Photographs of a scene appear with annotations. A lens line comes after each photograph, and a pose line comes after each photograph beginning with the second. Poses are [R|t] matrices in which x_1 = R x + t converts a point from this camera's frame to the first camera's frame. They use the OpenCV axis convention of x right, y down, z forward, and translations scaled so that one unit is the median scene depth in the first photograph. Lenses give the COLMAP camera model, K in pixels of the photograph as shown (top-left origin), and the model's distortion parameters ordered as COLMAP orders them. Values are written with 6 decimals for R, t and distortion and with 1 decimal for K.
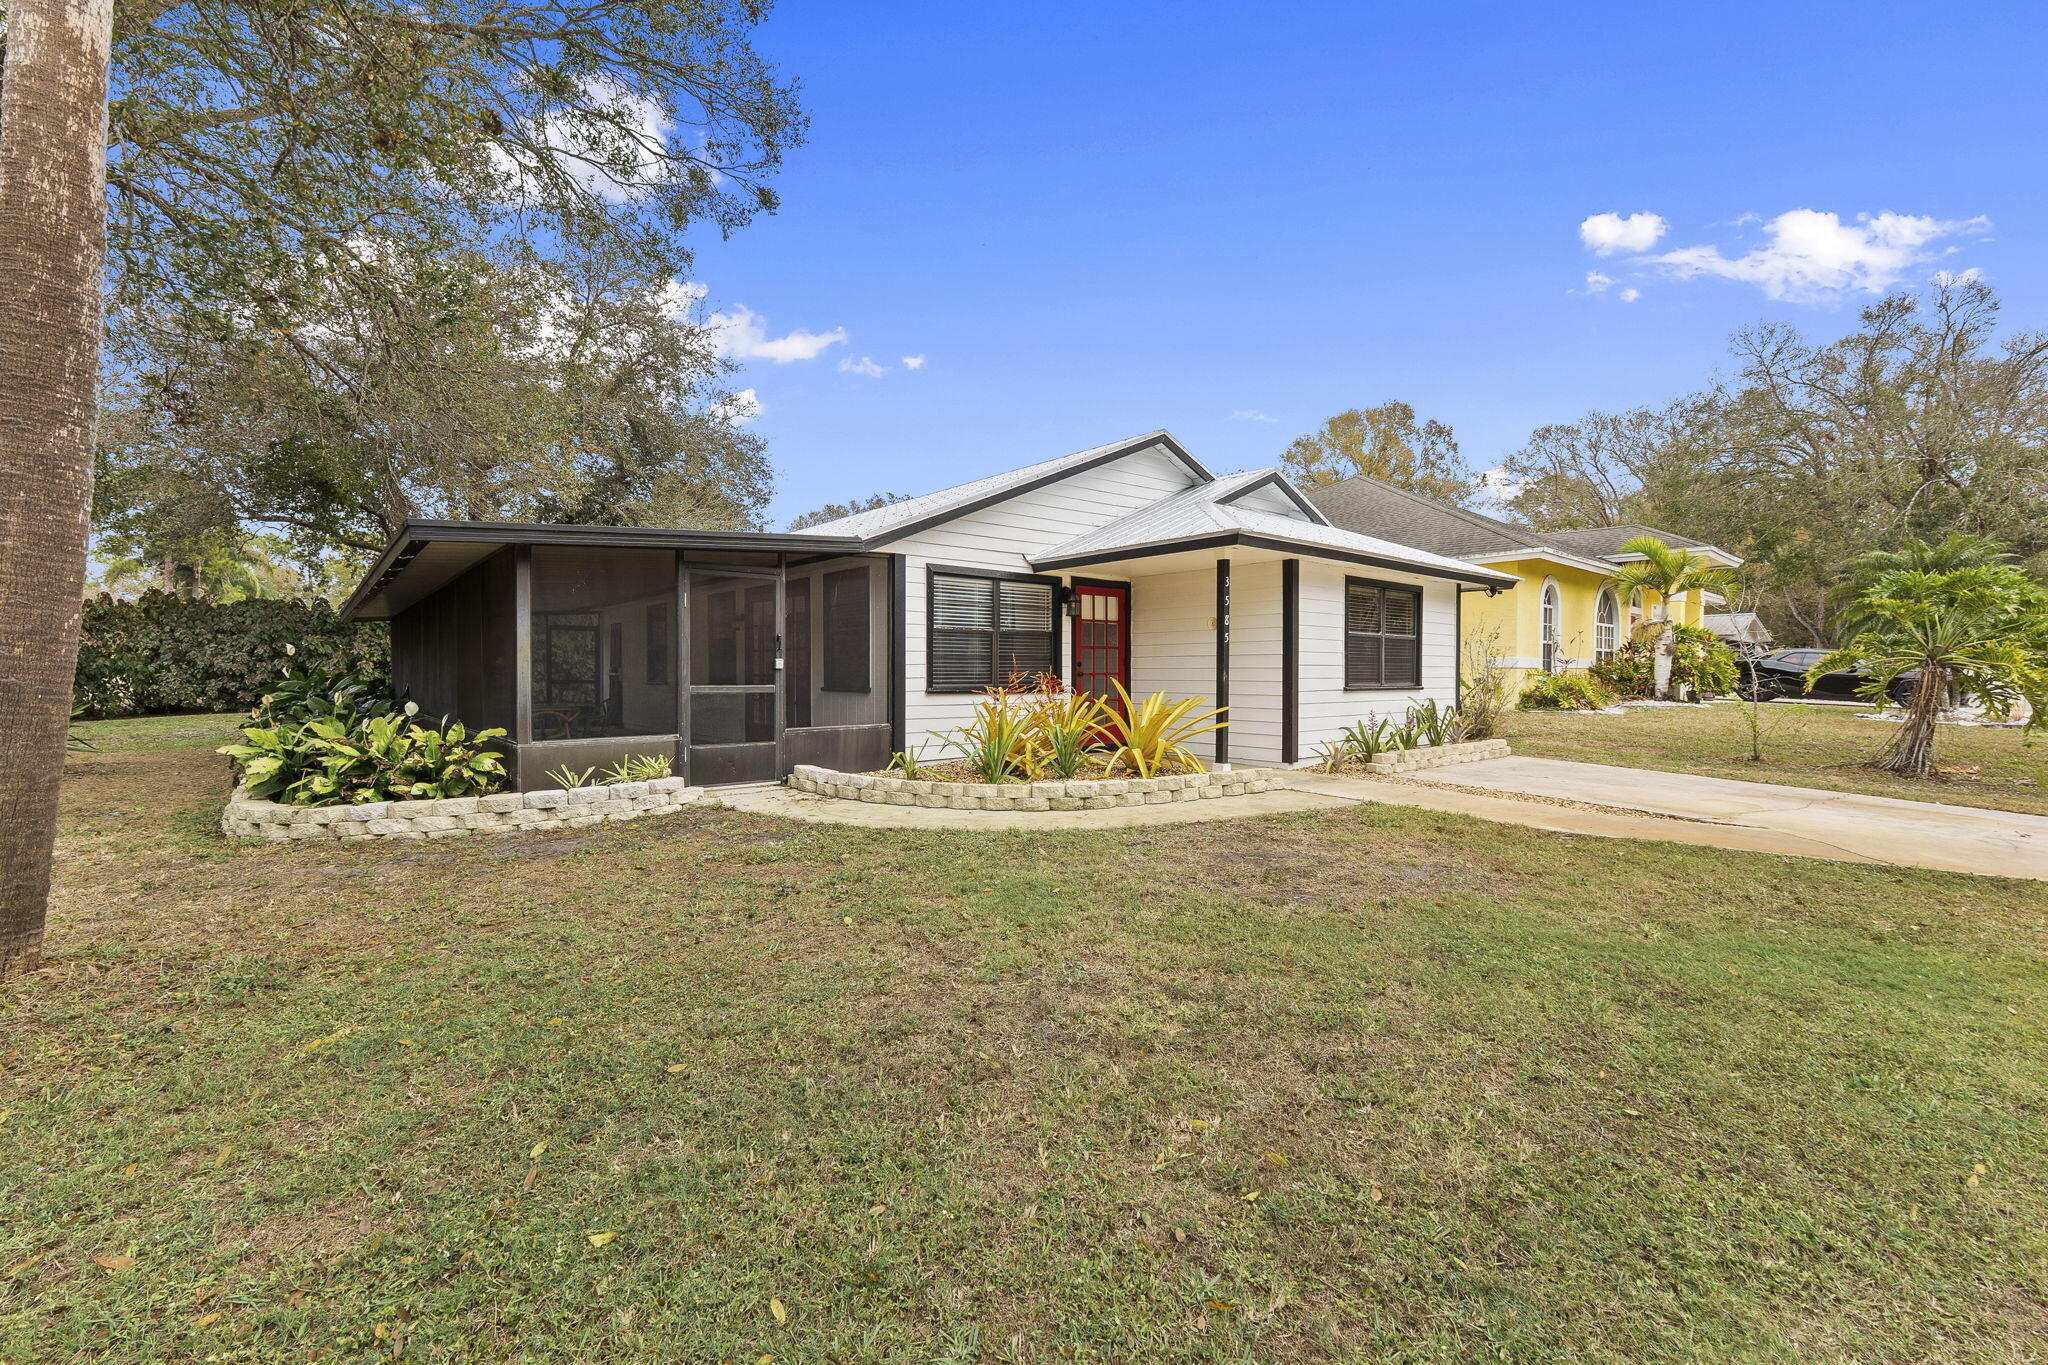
lens RADIAL K [[858.6, 0, 1024.0], [0, 858.6, 682.5], [0, 0, 1]] dist [0.001255, -0.000003]
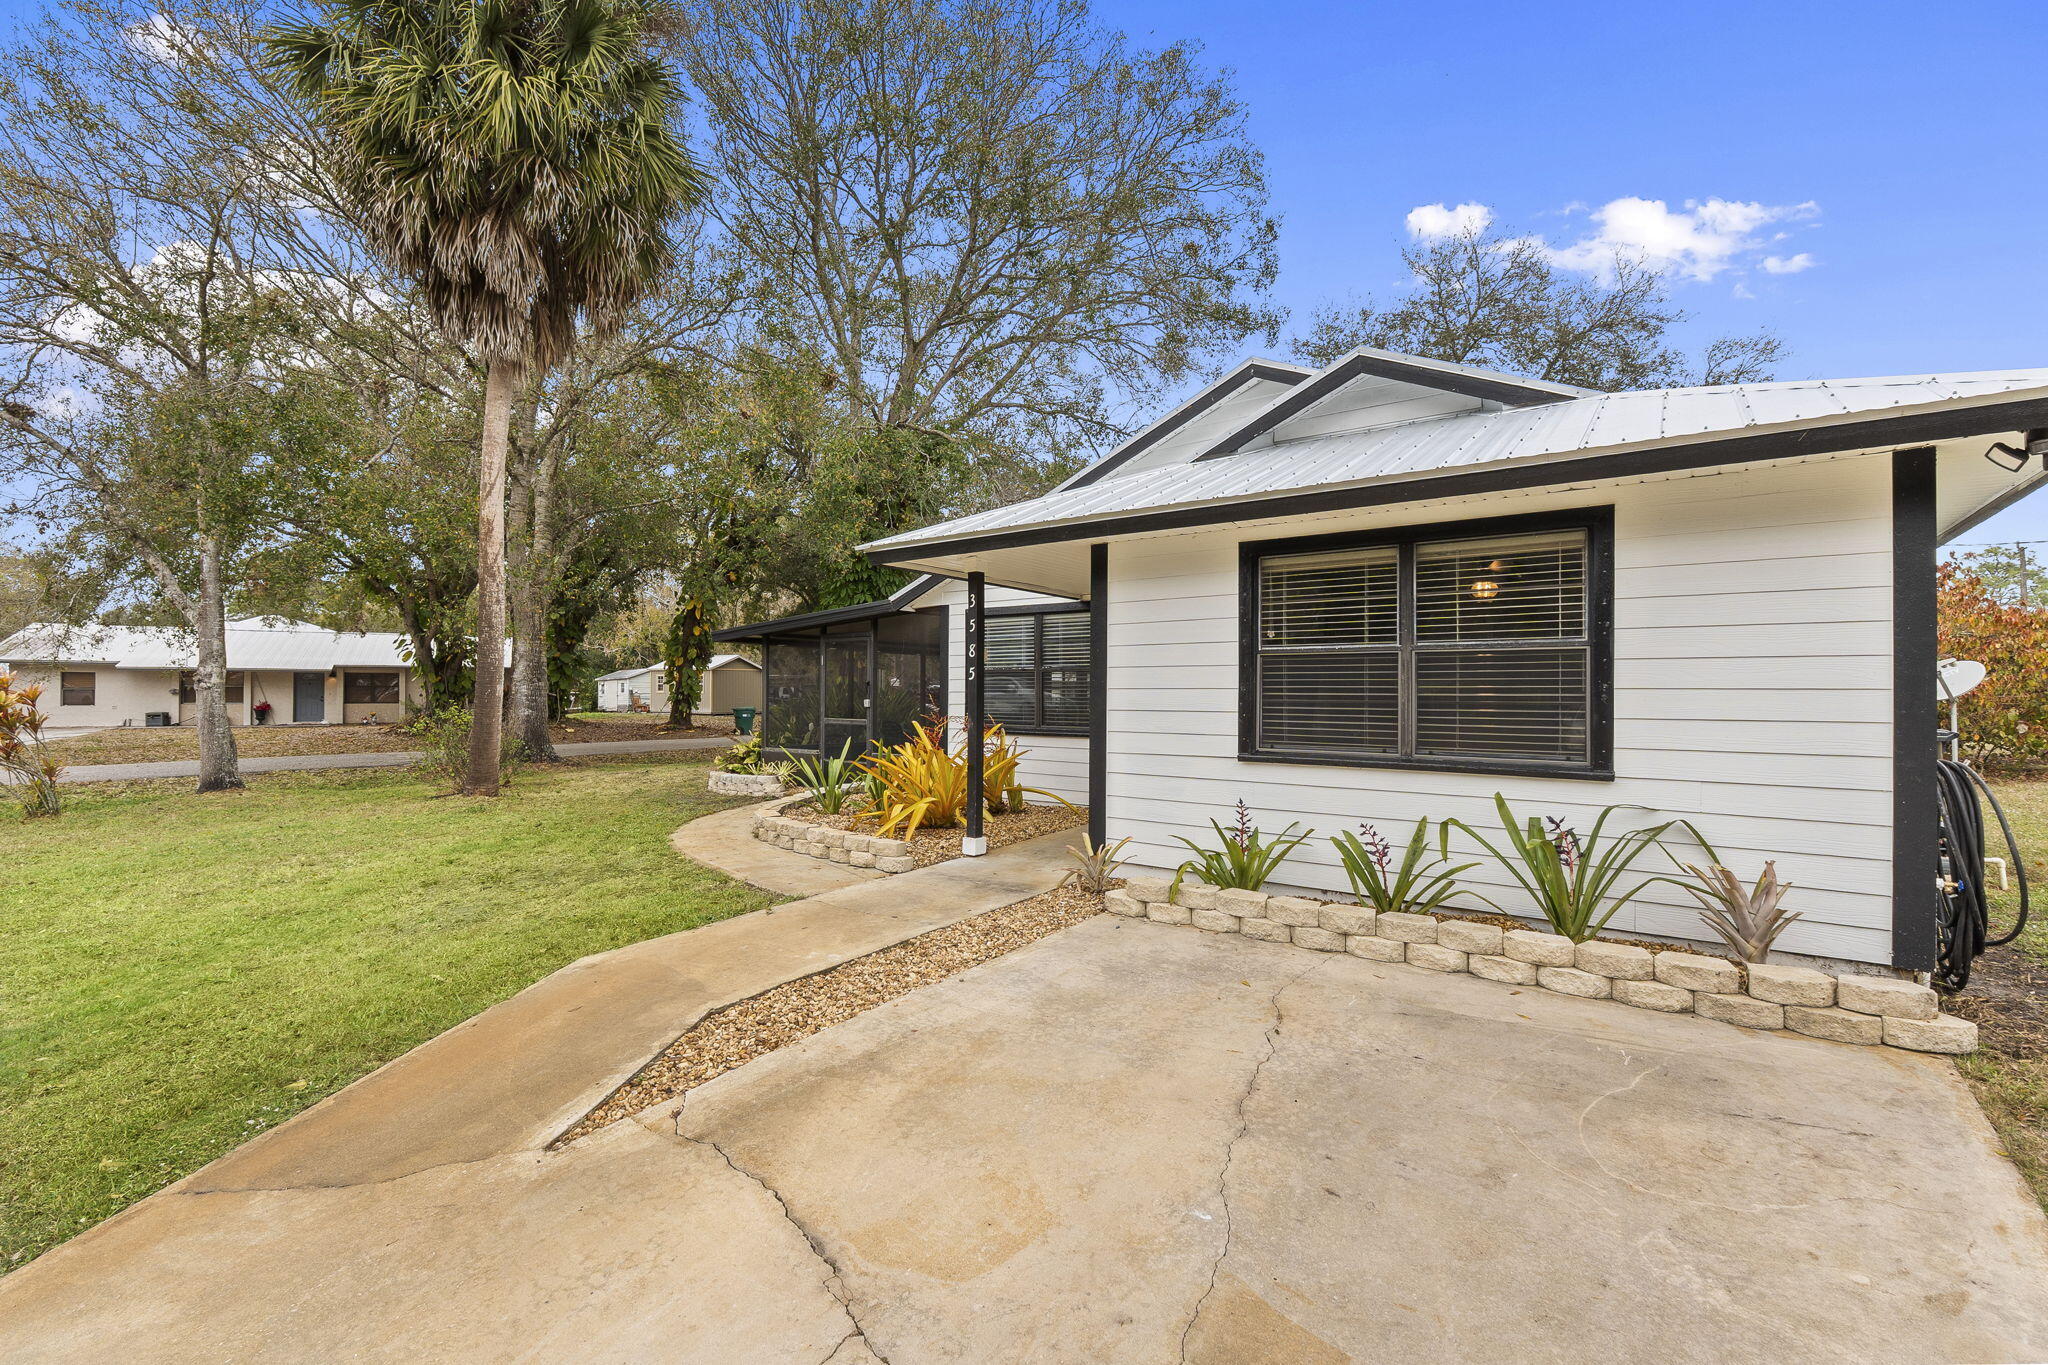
lens RADIAL K [[858.6, 0, 1024.0], [0, 858.6, 682.5], [0, 0, 1]] dist [0.001255, -0.000003]
pose [[0.245748, -0.015059, -0.969217, 0.874521], [-0.015565, 0.999689, -0.019479, -0.026122], [0.969209, 0.019873, 0.245437, 0.753631]]
